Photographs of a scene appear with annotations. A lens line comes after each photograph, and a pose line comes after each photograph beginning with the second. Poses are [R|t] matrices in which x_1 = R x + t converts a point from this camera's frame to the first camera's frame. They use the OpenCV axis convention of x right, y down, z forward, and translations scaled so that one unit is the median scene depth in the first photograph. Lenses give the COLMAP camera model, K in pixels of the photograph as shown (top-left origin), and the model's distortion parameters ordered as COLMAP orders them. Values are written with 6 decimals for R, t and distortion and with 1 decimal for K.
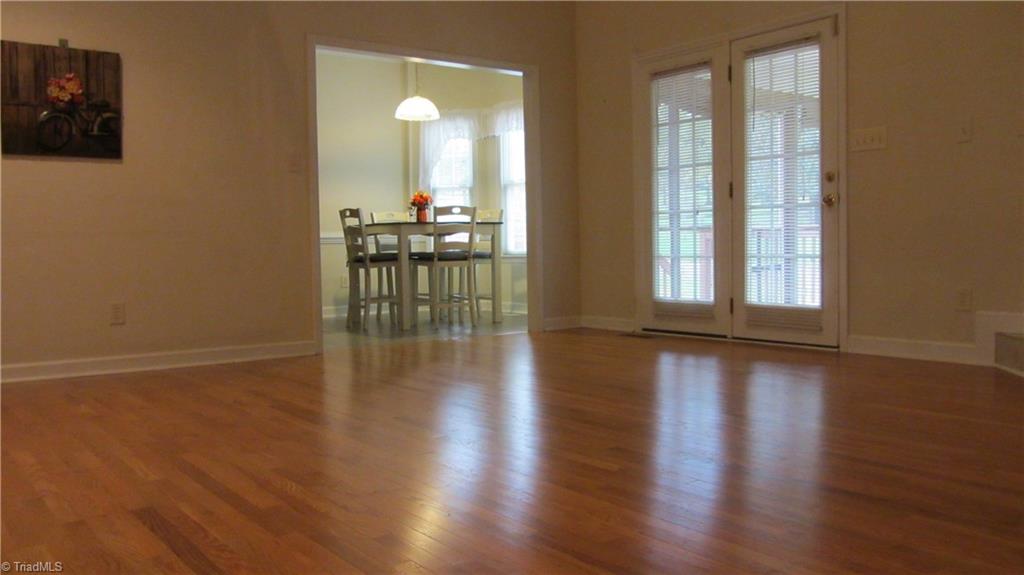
lens RADIAL K [[849.9, 0, 512.0], [0, 849.9, 287.5], [0, 0, 1]] dist [-0.030409, -0.003176]
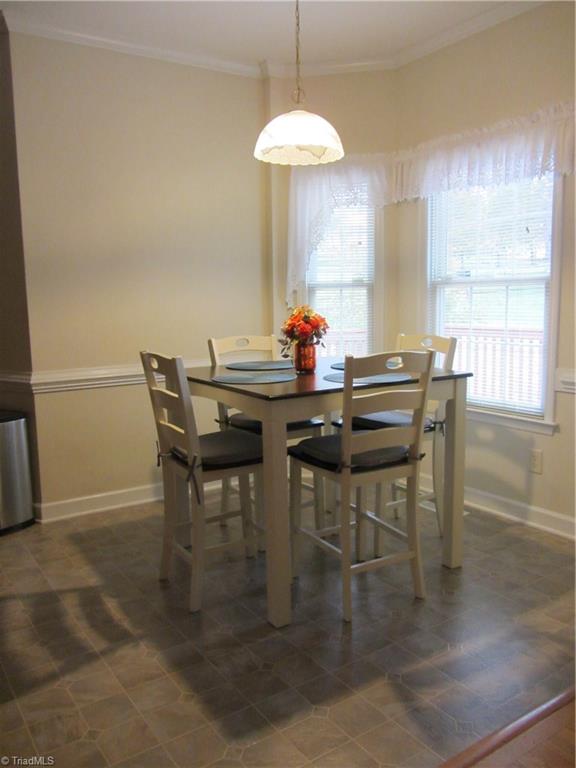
lens RADIAL K [[627.6, 0, 288.0], [0, 627.6, 384.0], [0, 0, 1]] dist [0.003424, 0.001666]
pose [[0.998159, 0.008103, -0.060115, -0.101419], [-0.002771, 0.996095, 0.088247, -0.108674], [0.060595, -0.087918, 0.994283, 0.672928]]
